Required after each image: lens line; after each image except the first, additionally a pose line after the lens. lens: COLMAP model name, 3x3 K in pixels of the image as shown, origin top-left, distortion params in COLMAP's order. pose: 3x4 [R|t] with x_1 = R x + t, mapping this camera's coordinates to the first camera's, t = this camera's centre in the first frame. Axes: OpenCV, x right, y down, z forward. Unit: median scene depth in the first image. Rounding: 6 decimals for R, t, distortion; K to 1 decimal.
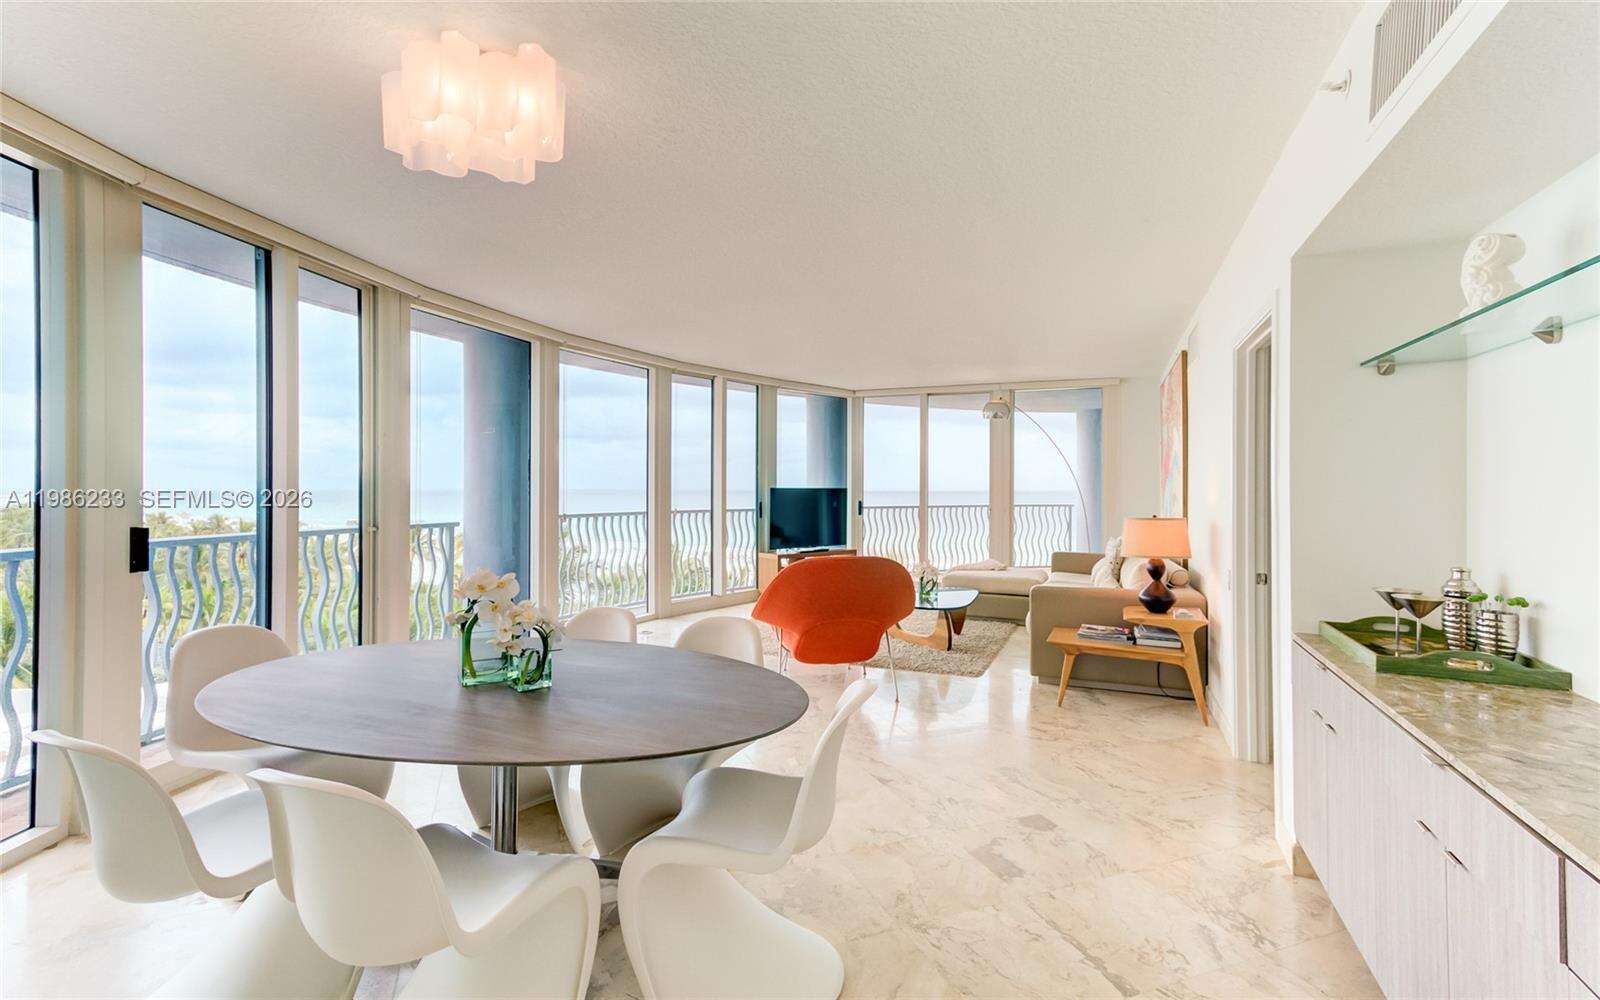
lens RADIAL K [[715.0, 0, 806.3], [0, 715.0, 488.2], [0, 0, 1]] dist [0.030003, 0.004690]
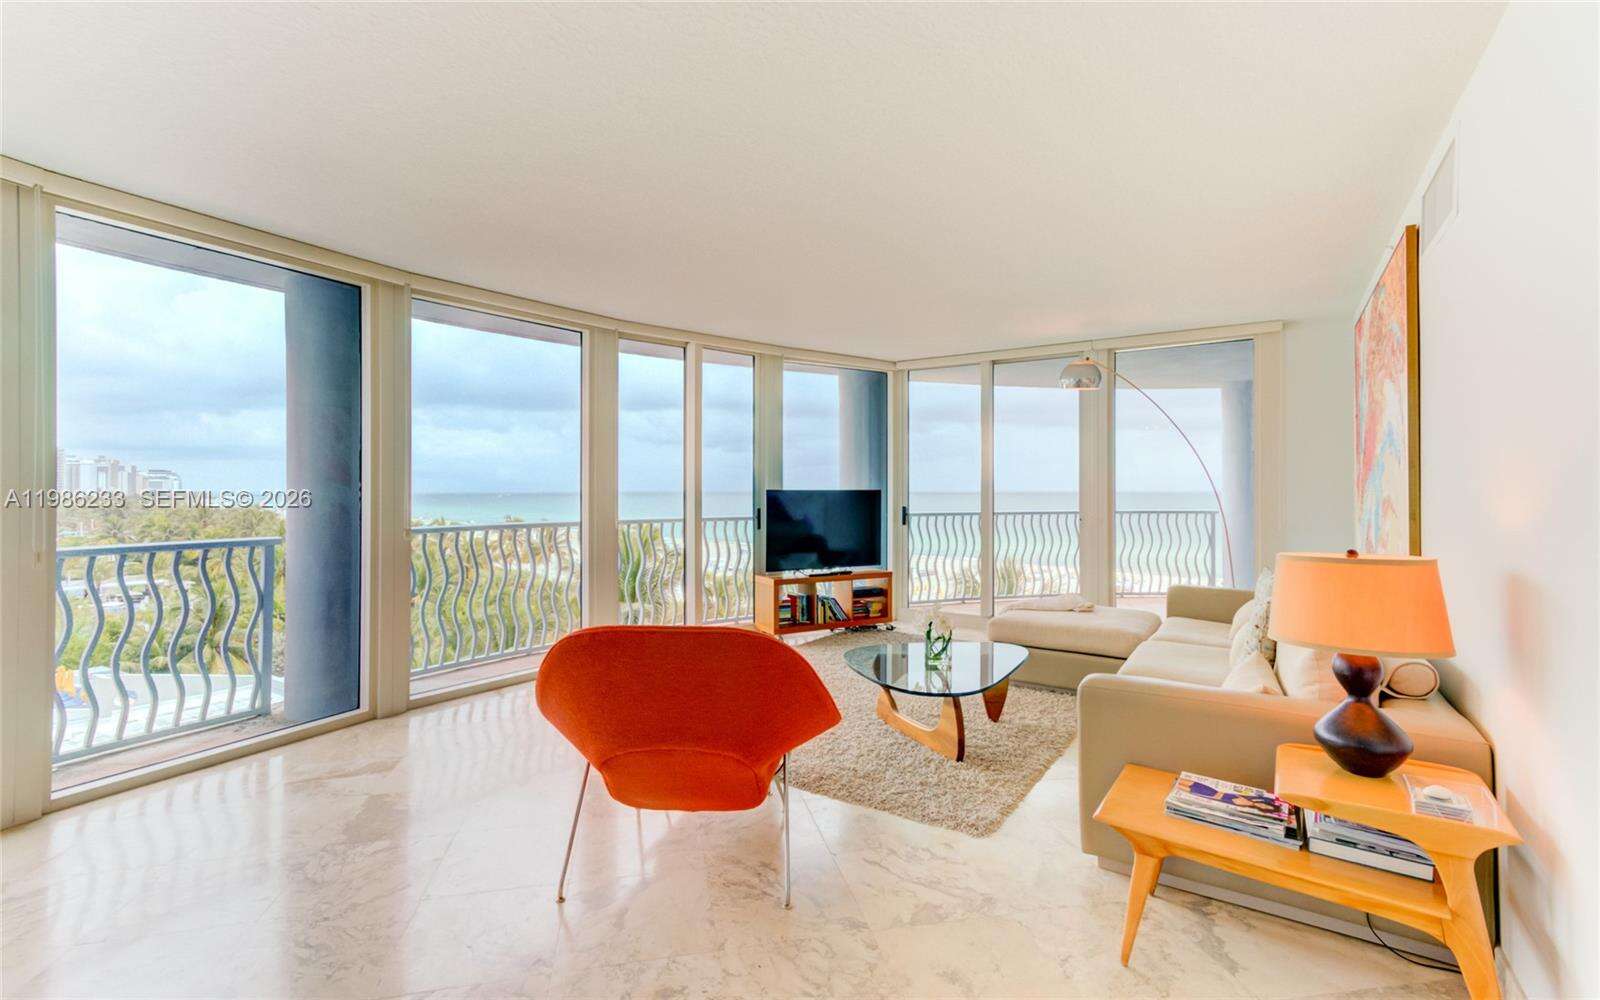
lens RADIAL K [[715.0, 0, 798.5], [0, 715.0, 486.7], [0, 0, 1]] dist [0.030003, 0.004690]
pose [[0.982295, -0.003037, -0.187318, 0.134749], [0.002315, 0.999989, -0.004073, -0.000605], [0.187328, 0.003567, 0.982291, 0.286584]]
